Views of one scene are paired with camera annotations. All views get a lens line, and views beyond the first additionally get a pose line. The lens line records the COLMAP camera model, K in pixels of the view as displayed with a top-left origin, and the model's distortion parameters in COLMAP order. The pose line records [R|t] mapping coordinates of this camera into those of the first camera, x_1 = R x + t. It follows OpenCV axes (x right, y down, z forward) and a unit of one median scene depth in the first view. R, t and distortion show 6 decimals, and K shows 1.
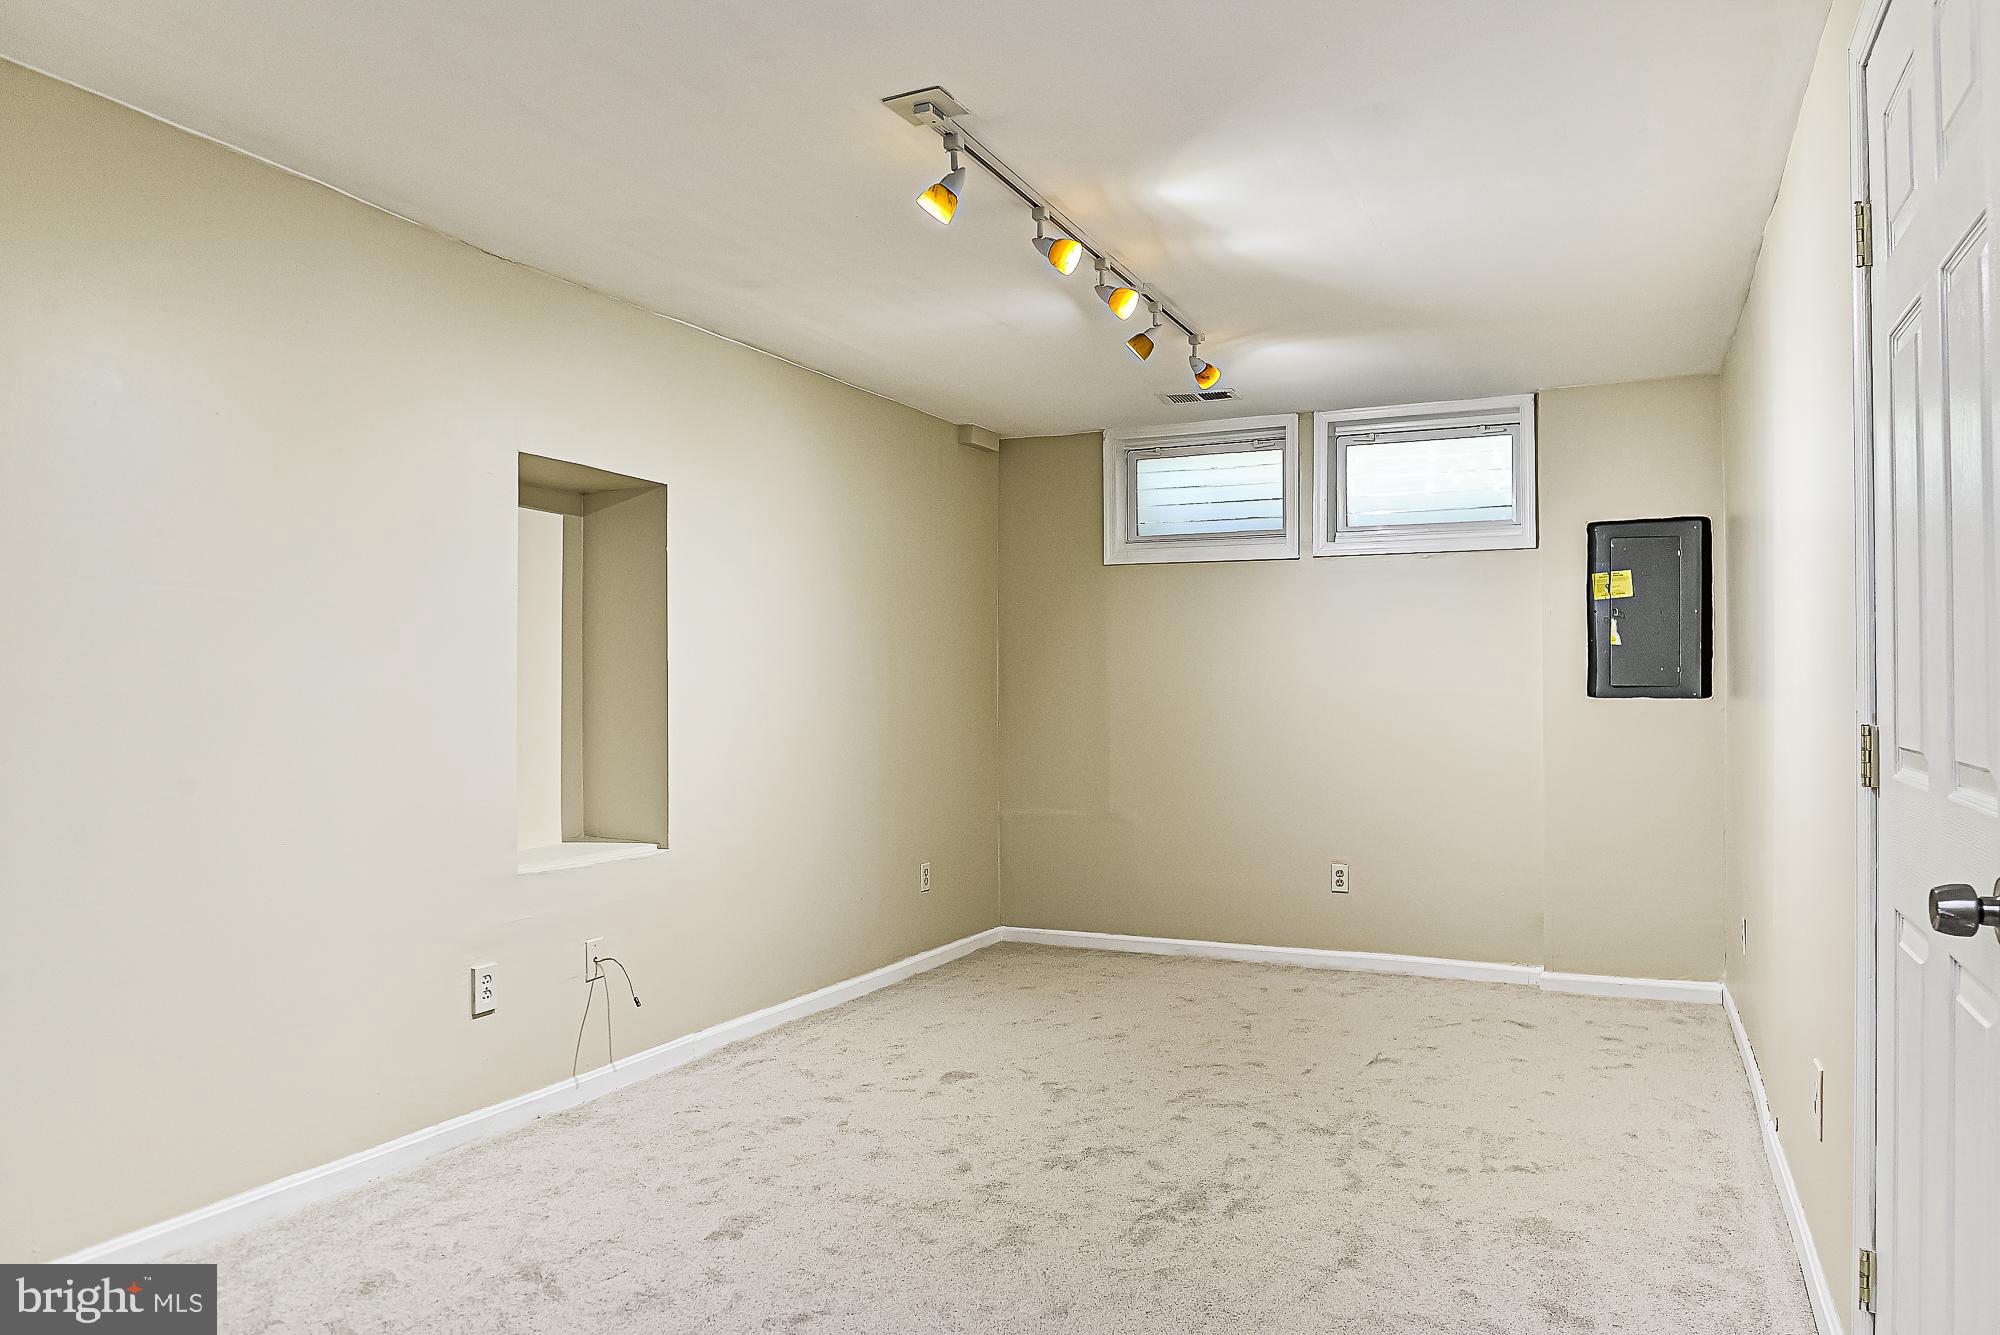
lens RADIAL K [[1323.6, 0, 1017.0], [0, 1323.6, 662.5], [0, 0, 1]] dist [-0.054812, 0.030910]
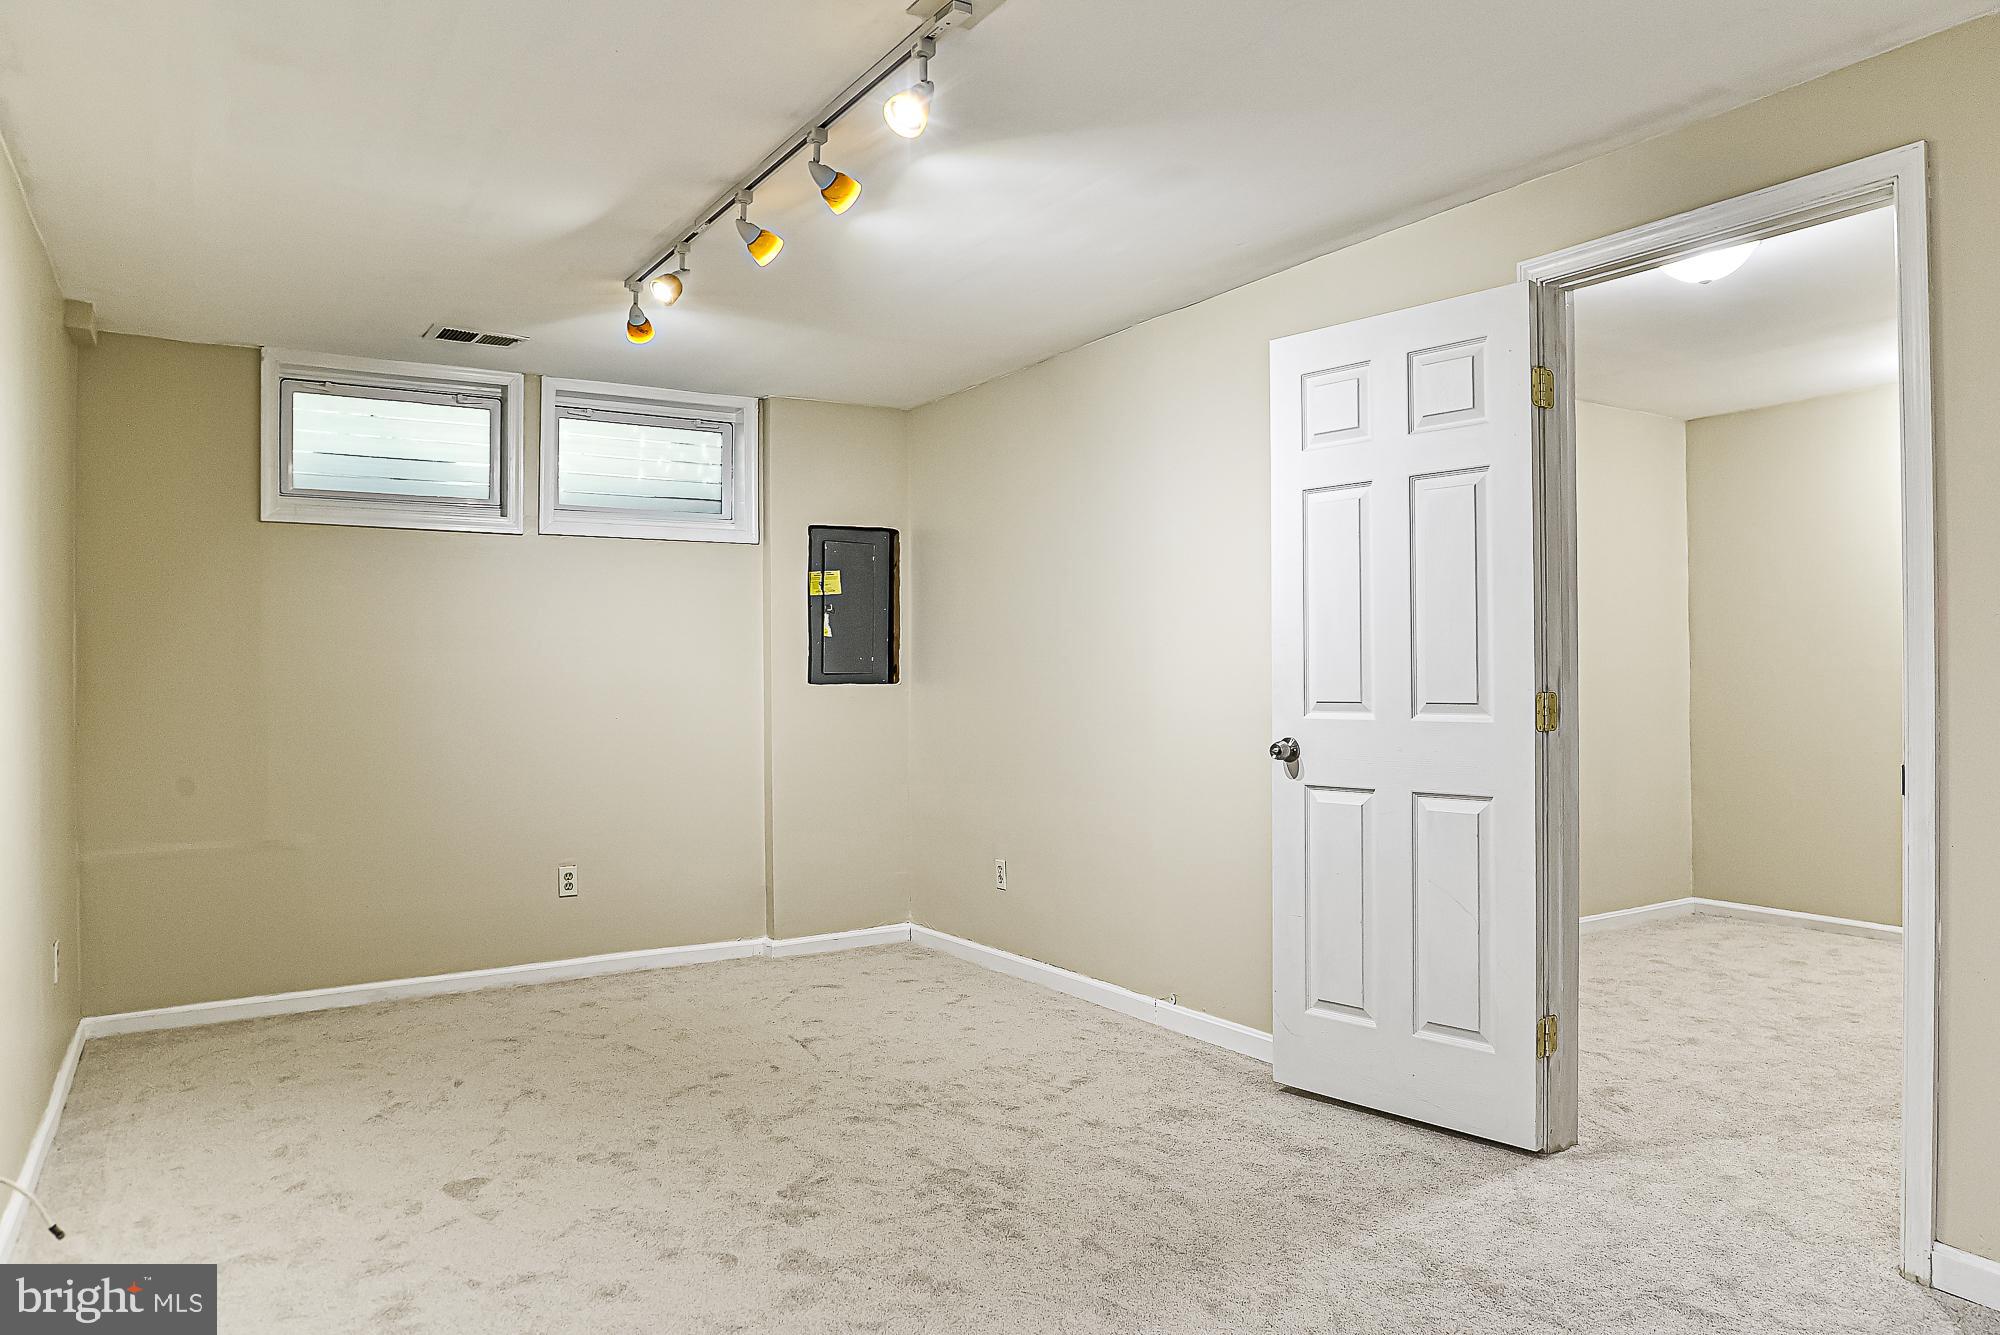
lens RADIAL K [[1323.6, 0, 1017.0], [0, 1323.6, 662.5], [0, 0, 1]] dist [-0.054812, 0.030910]
pose [[0.533713, 0.000882, 0.845665, -0.408631], [-0.008434, 0.999955, 0.004280, 0.002295], [-0.845624, -0.009416, 0.533696, 0.259823]]
